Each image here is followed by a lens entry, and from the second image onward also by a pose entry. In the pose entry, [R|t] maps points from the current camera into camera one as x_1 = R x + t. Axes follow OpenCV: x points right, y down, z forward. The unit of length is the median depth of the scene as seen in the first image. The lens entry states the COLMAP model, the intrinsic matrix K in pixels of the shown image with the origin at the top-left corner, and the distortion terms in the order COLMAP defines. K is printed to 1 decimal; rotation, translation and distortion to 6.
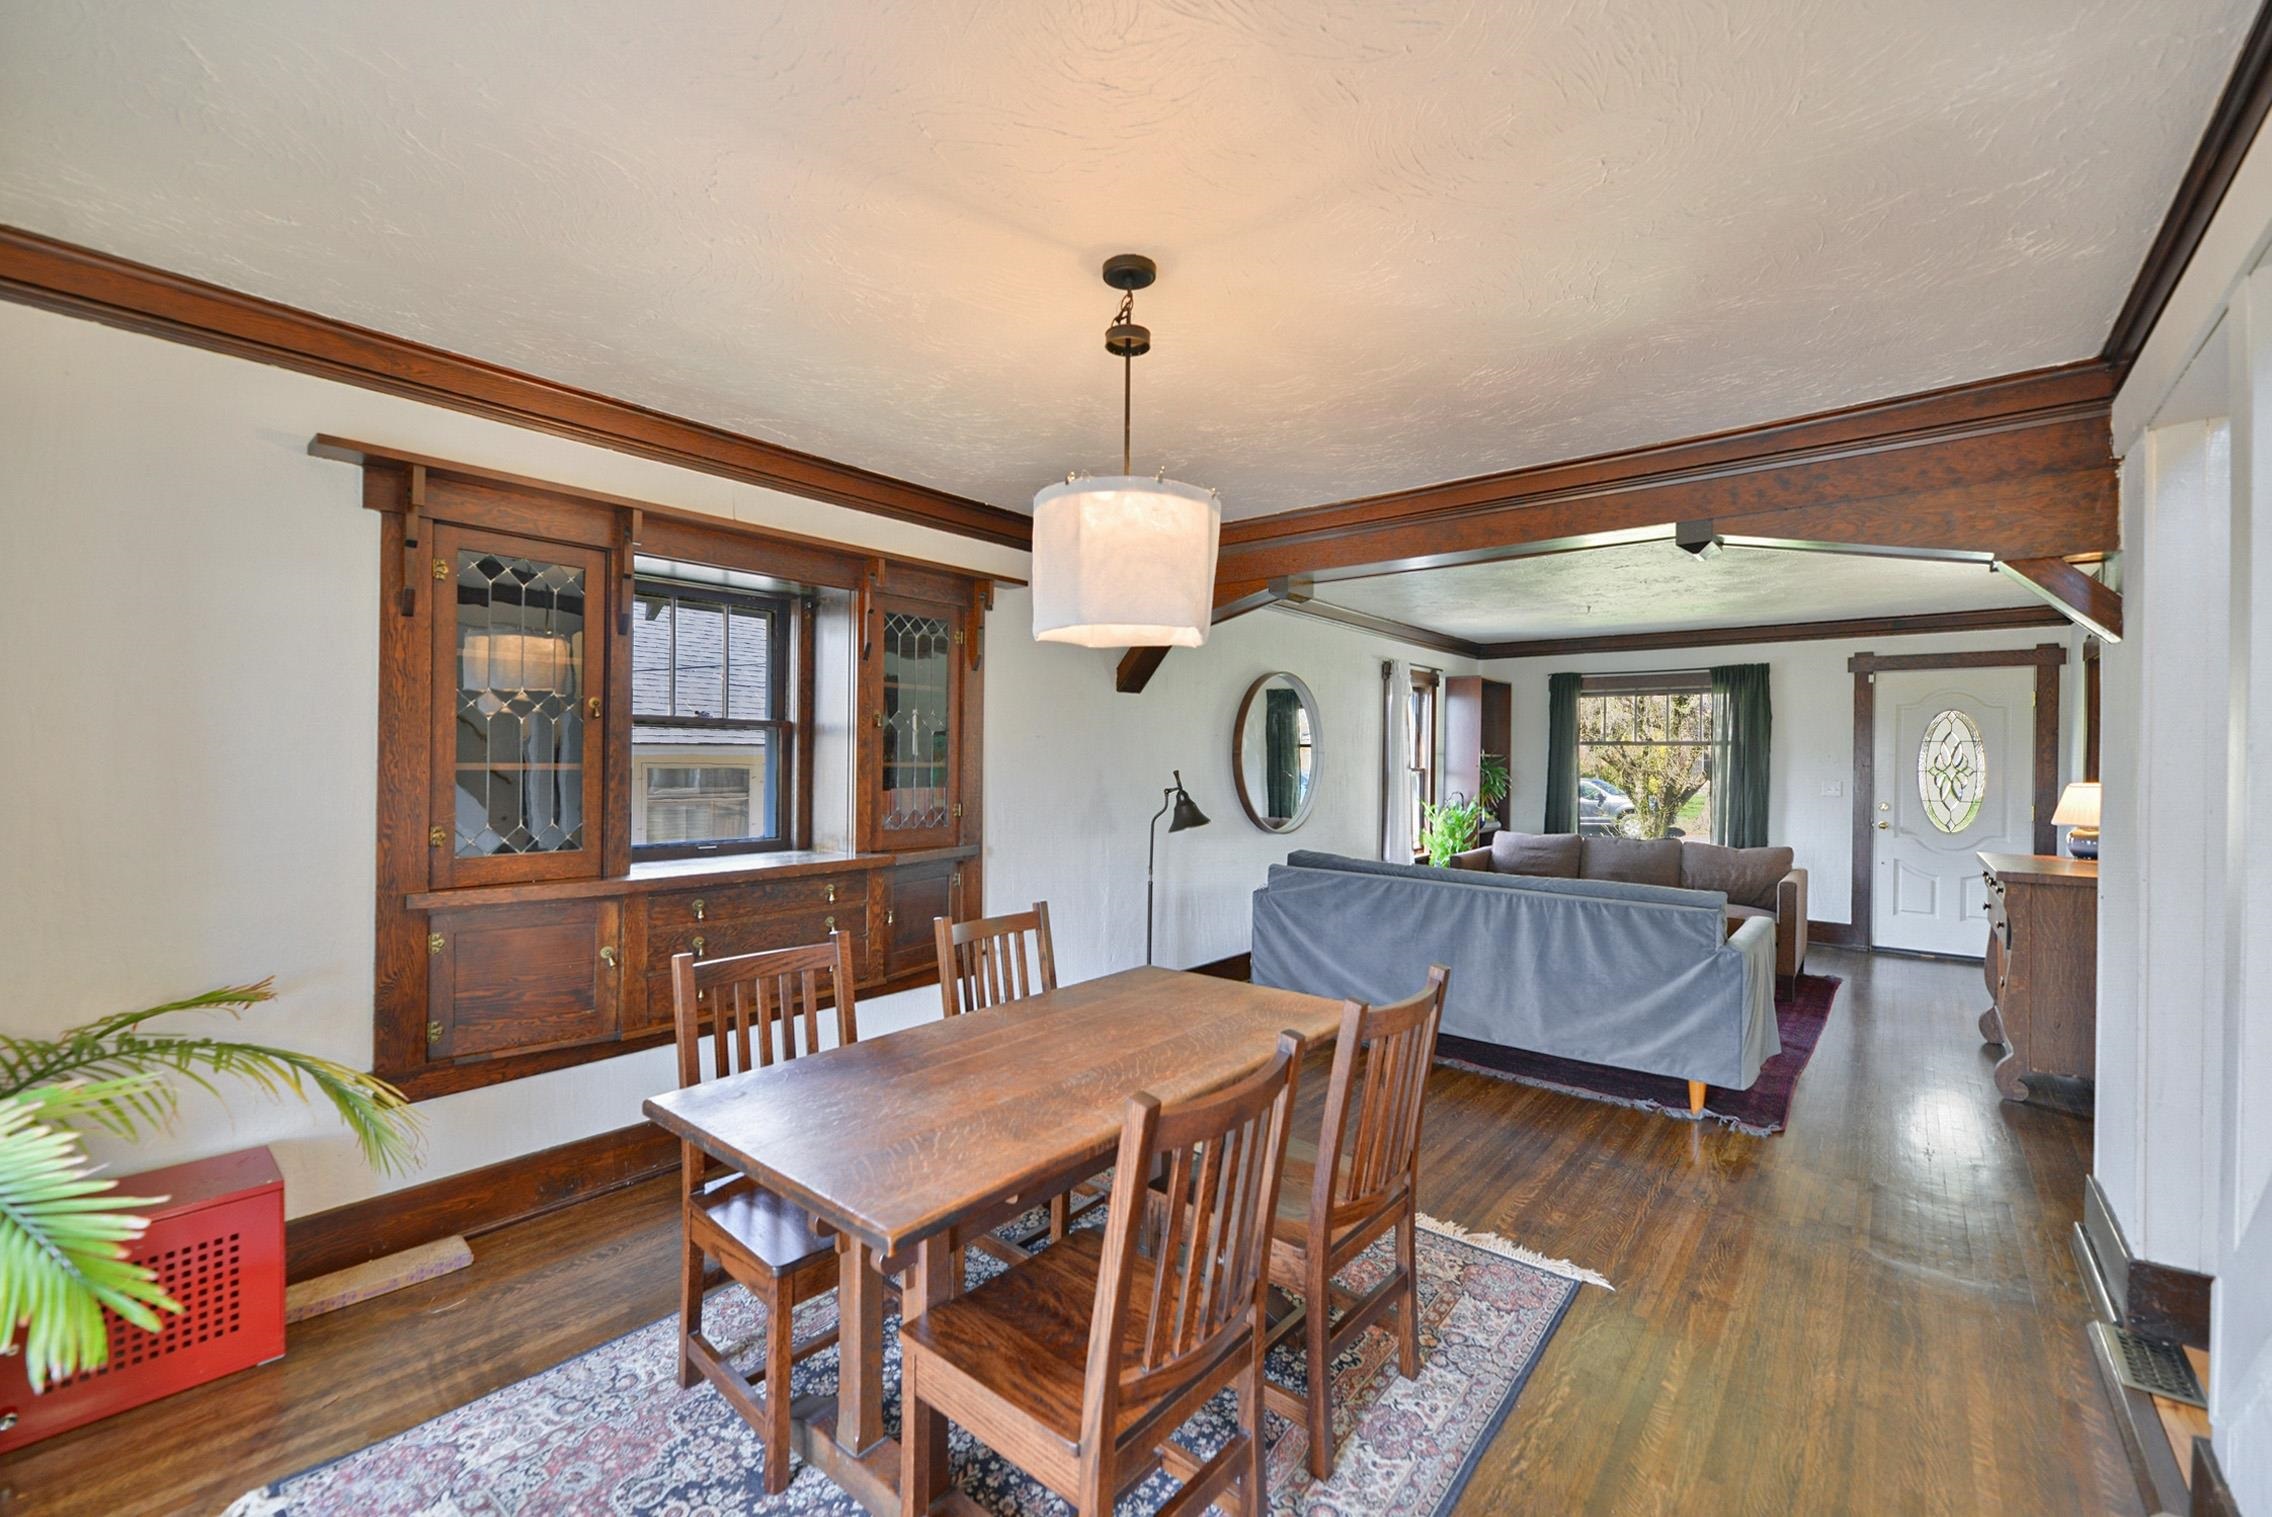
lens RADIAL K [[917.9, 0, 1130.7], [0, 917.9, 764.2], [0, 0, 1]] dist [-0.004311, -0.001430]
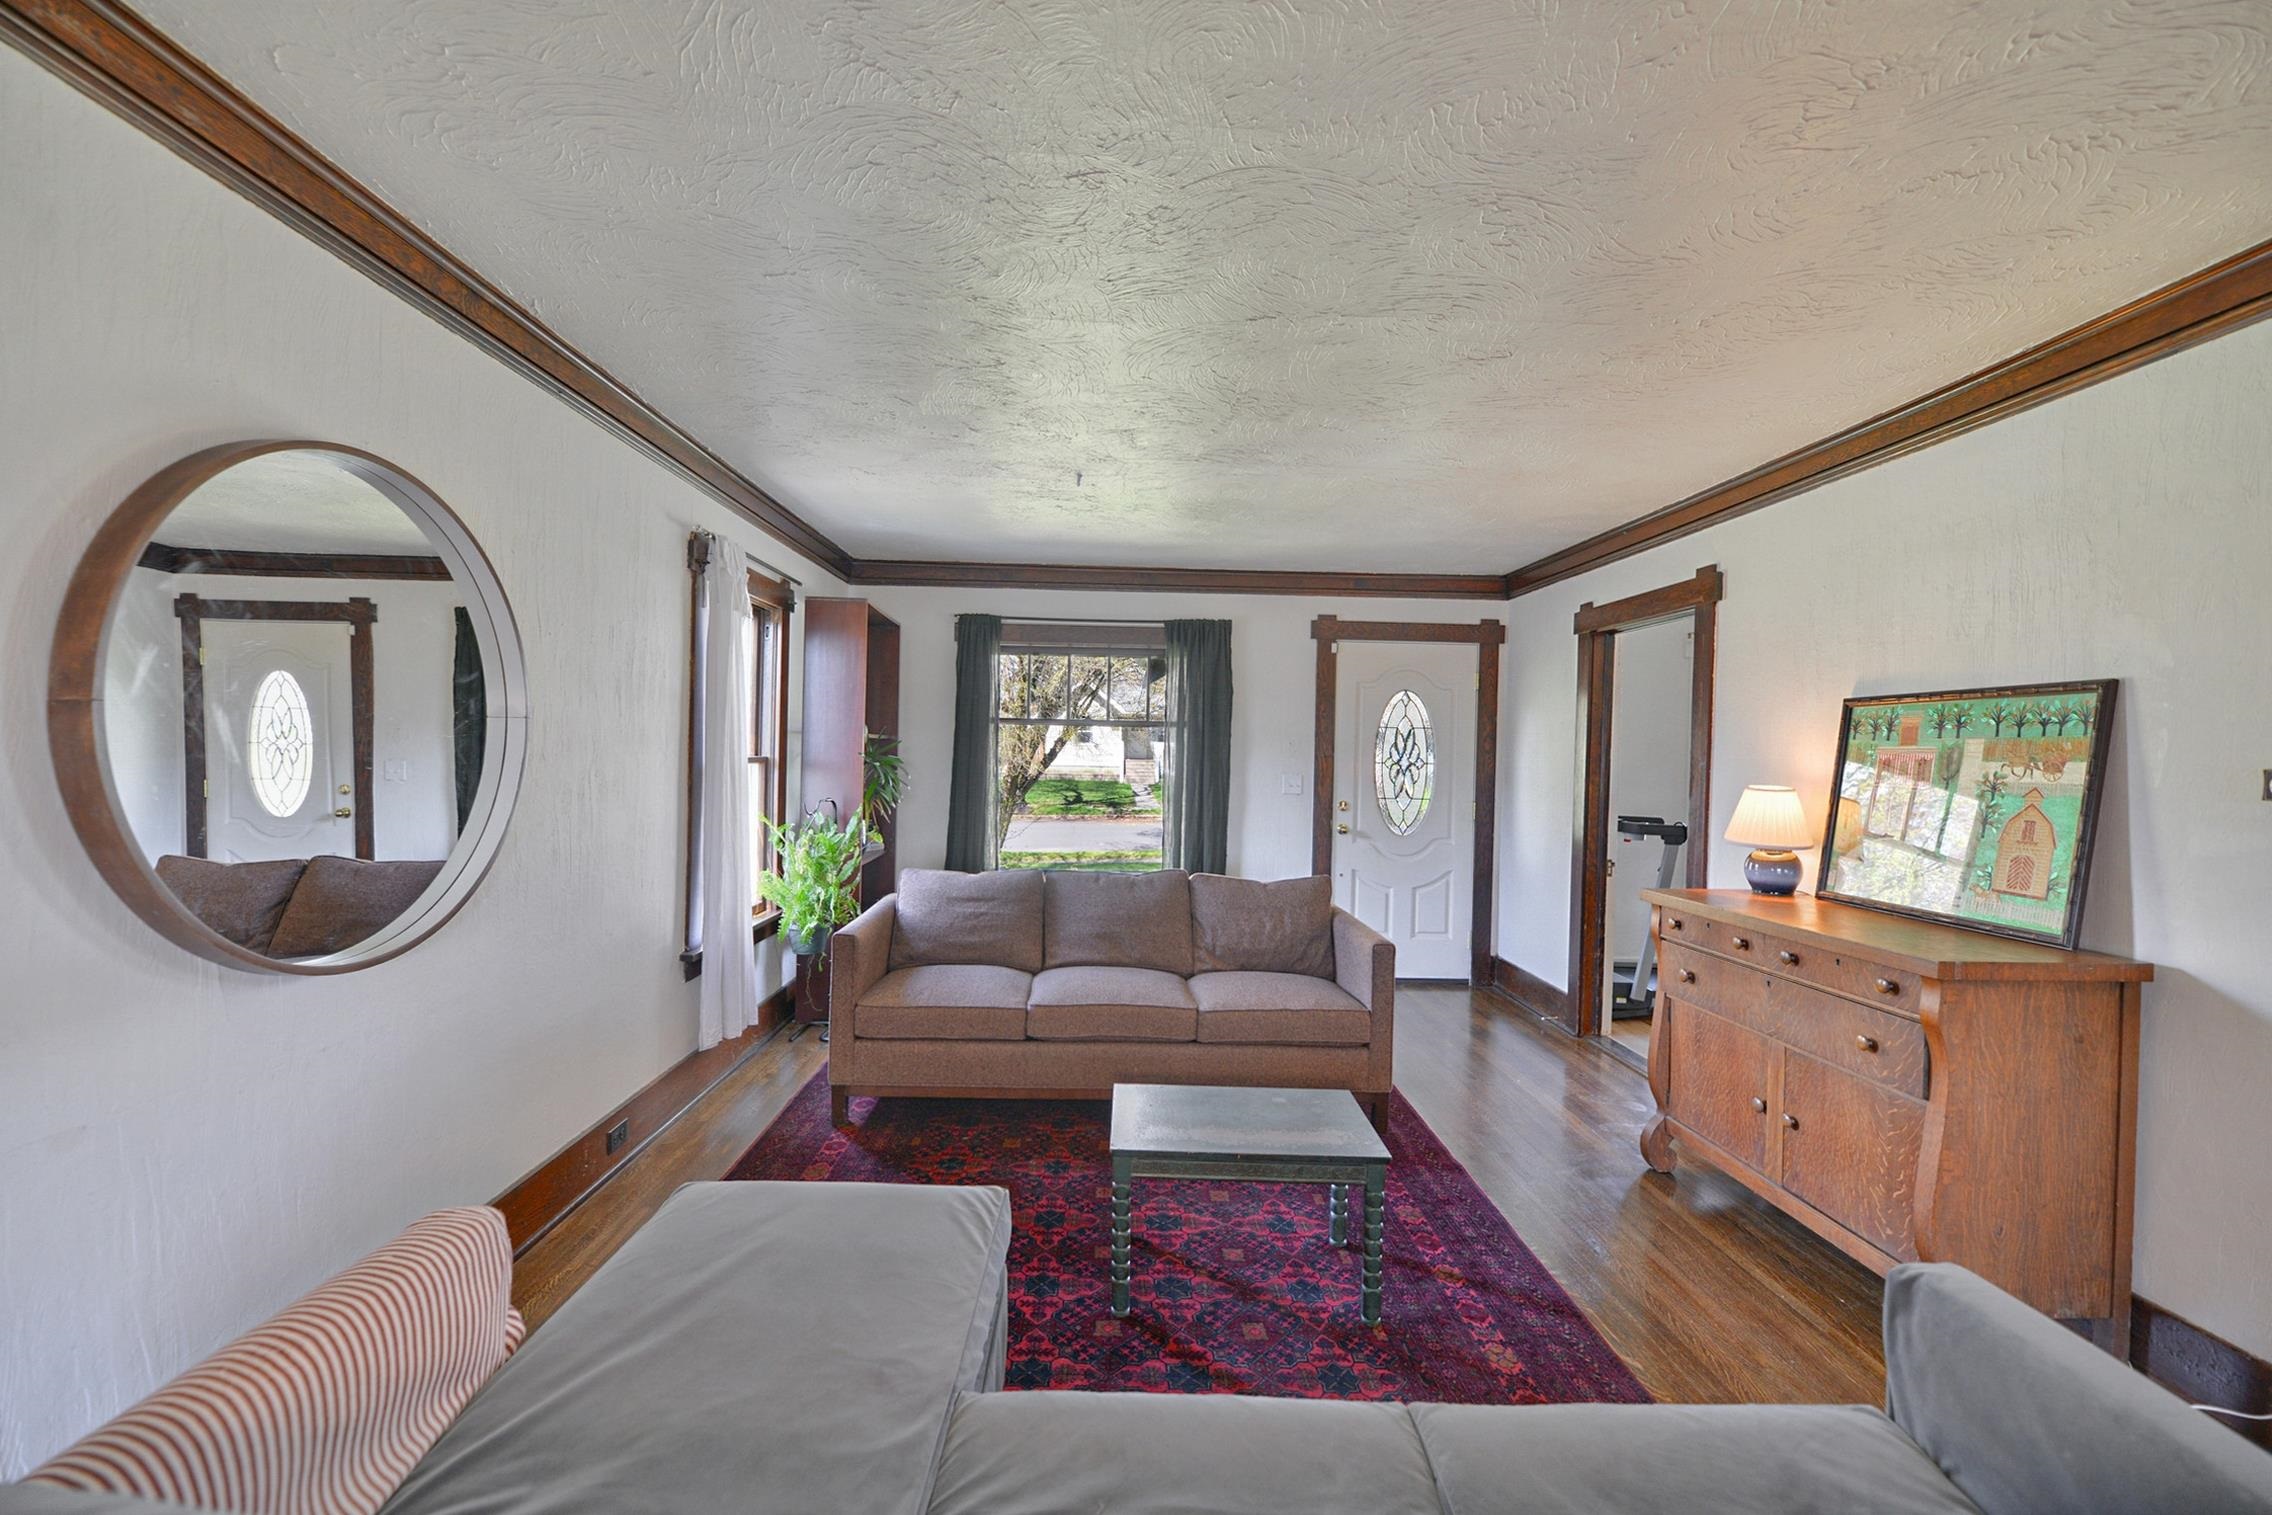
lens RADIAL K [[917.9, 0, 1121.5], [0, 917.9, 765.1], [0, 0, 1]] dist [-0.004311, -0.001430]
pose [[0.755212, -0.005384, 0.655458, 0.122084], [-0.007046, 0.999842, 0.016331, -0.001612], [-0.655442, -0.016952, 0.755055, 0.456671]]
